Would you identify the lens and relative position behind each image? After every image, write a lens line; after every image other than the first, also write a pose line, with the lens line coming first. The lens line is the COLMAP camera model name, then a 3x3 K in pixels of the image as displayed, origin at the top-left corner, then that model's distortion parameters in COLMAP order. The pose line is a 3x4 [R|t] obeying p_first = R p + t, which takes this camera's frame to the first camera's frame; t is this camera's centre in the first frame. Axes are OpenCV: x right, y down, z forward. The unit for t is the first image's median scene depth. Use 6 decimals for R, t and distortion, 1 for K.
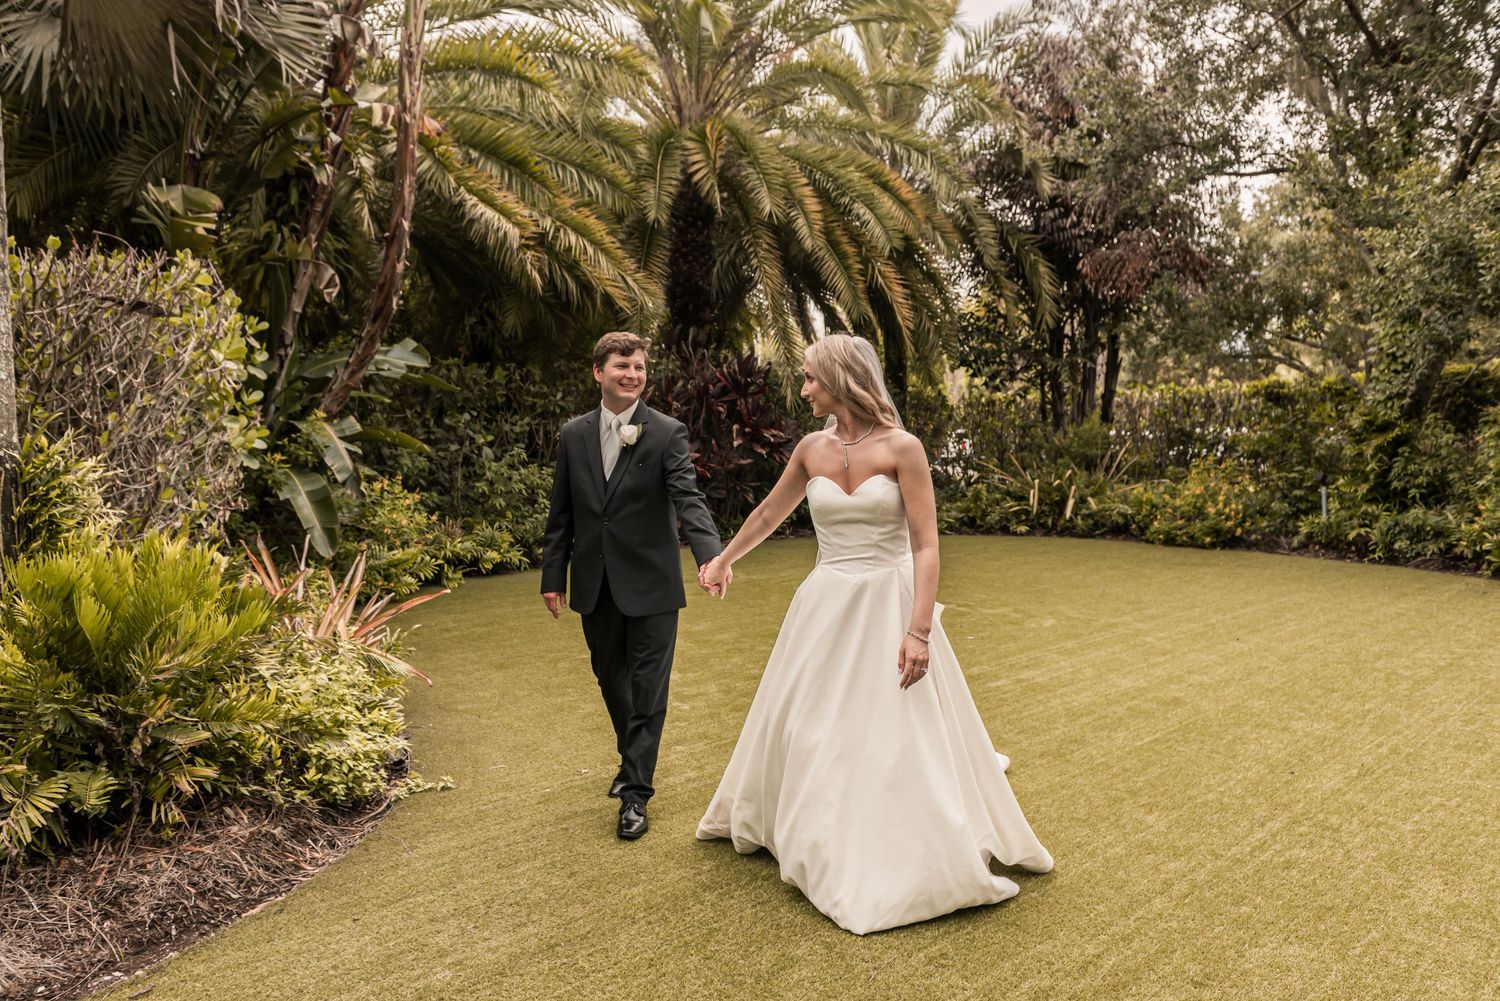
lens RADIAL K [[1076.7, 0, 750.0], [0, 1076.7, 500.5], [0, 0, 1]] dist [-0.050748, 0.000830]
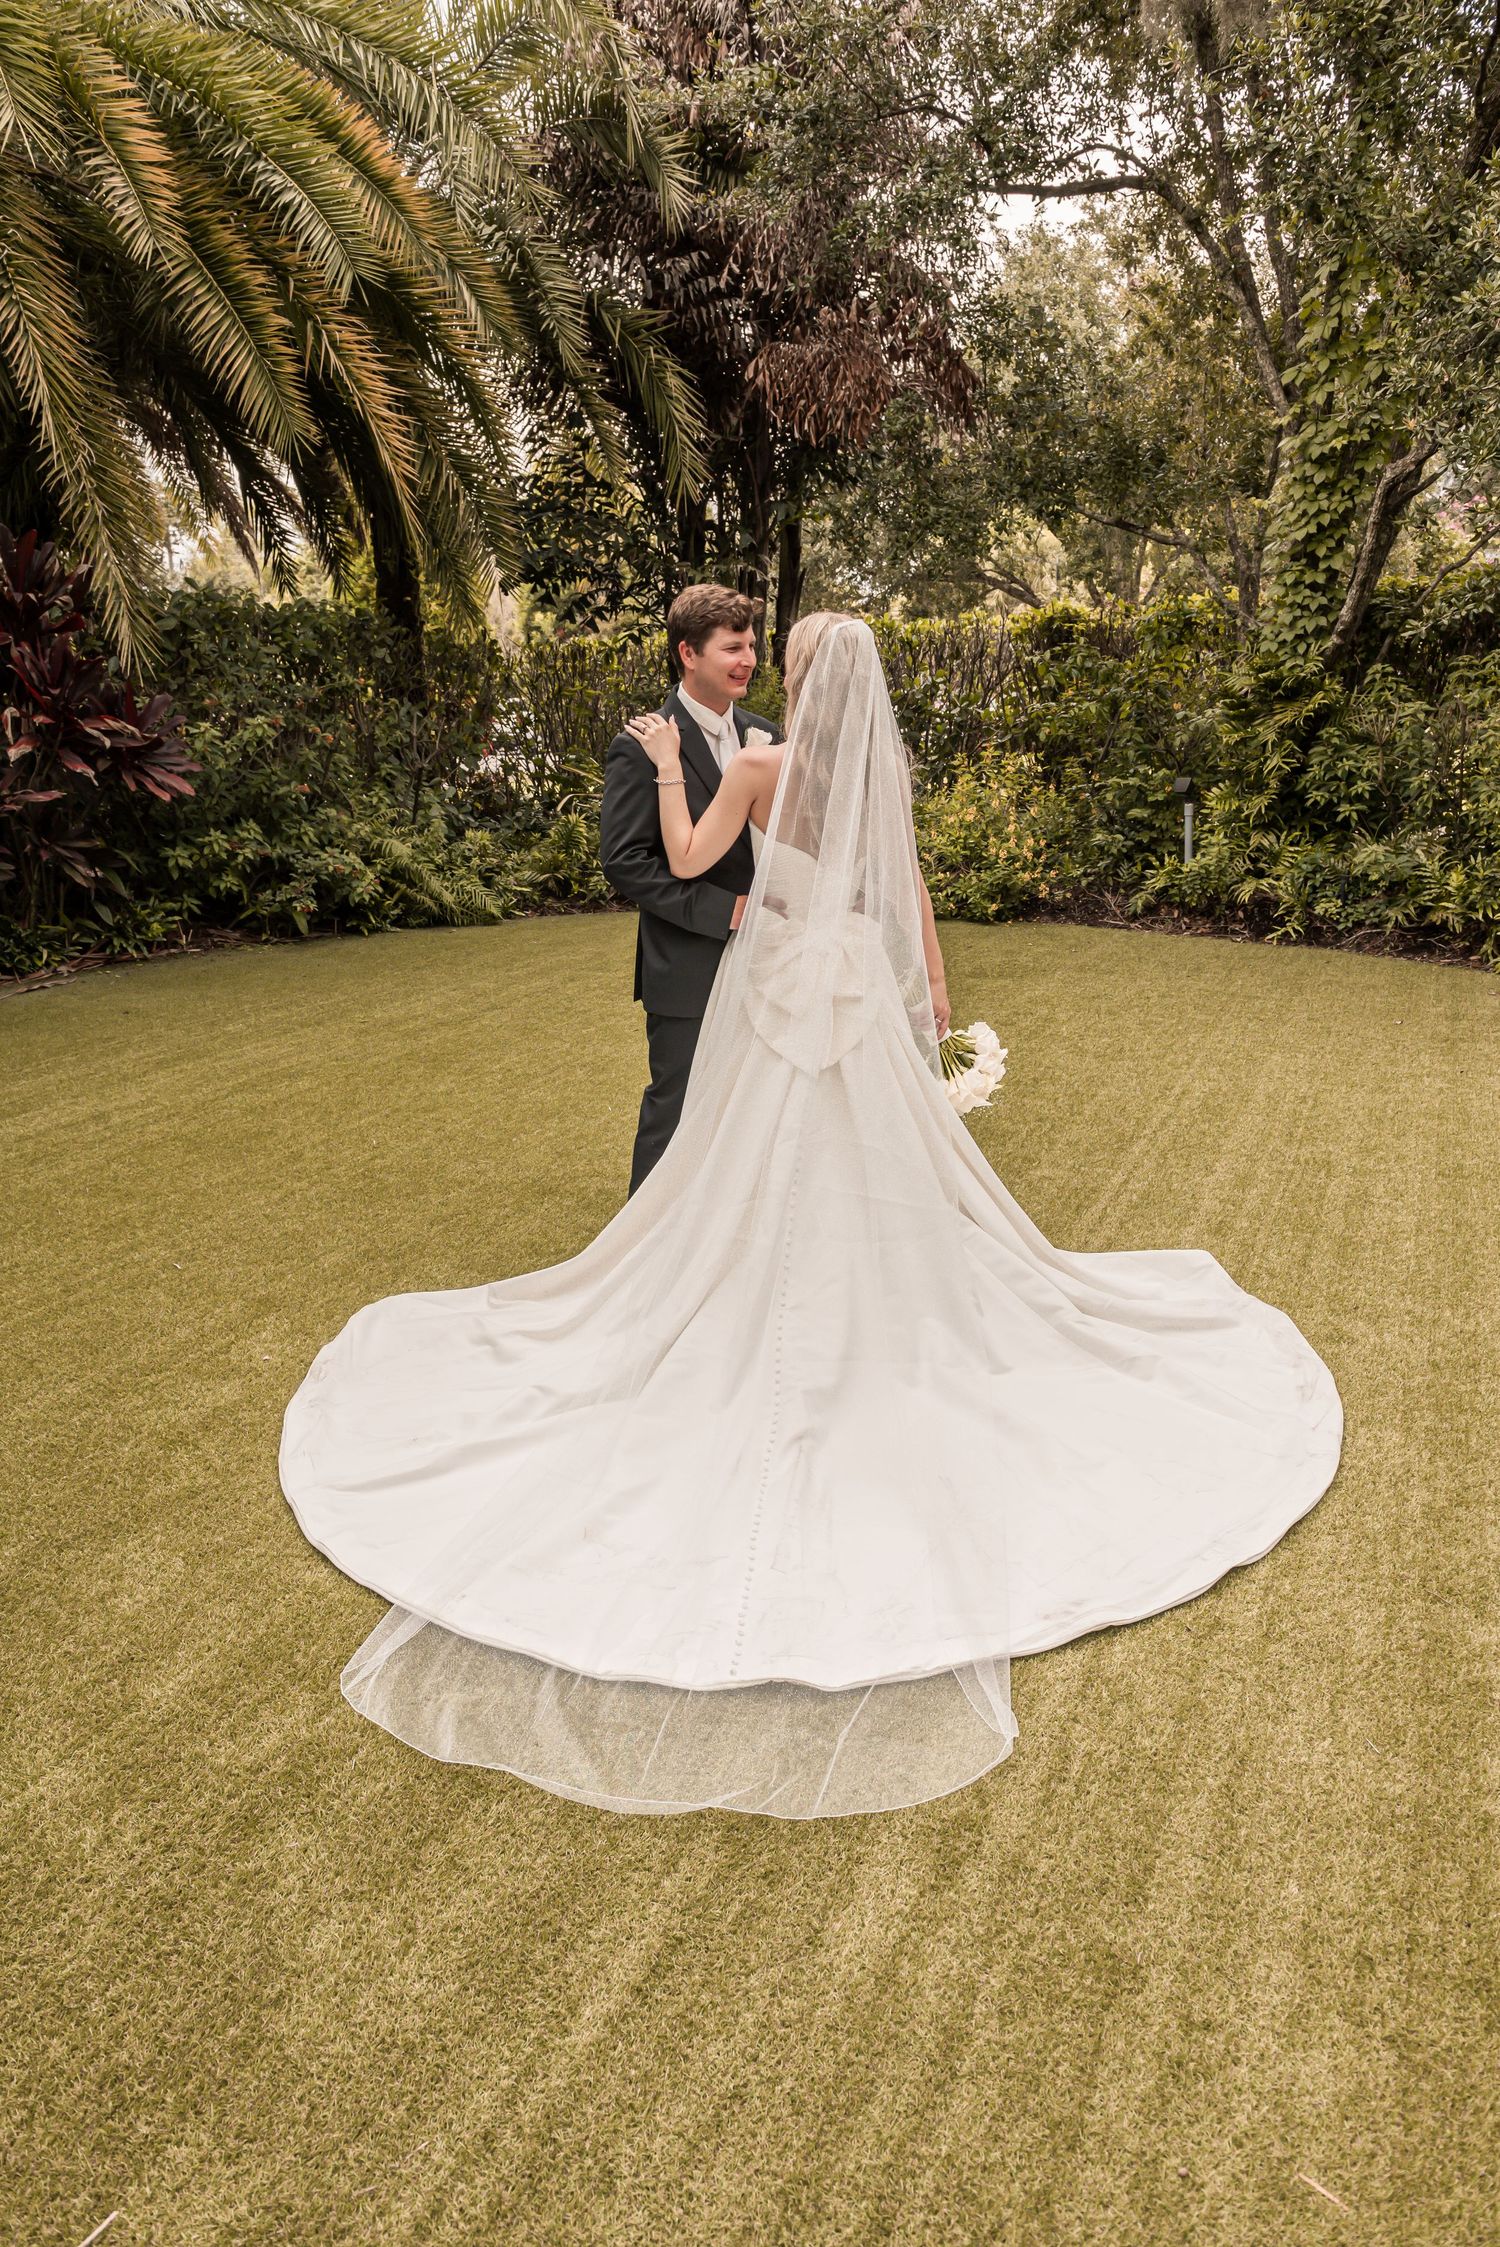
lens RADIAL K [[1643.3, 0, 750.0], [0, 1643.3, 1123.5], [0, 0, 1]] dist [0.004546, -0.001066]
pose [[0.946214, -0.092919, 0.309912, 0.041169], [0.033675, 0.980954, 0.191299, -0.021512], [-0.321785, -0.170573, 0.931321, 0.248551]]
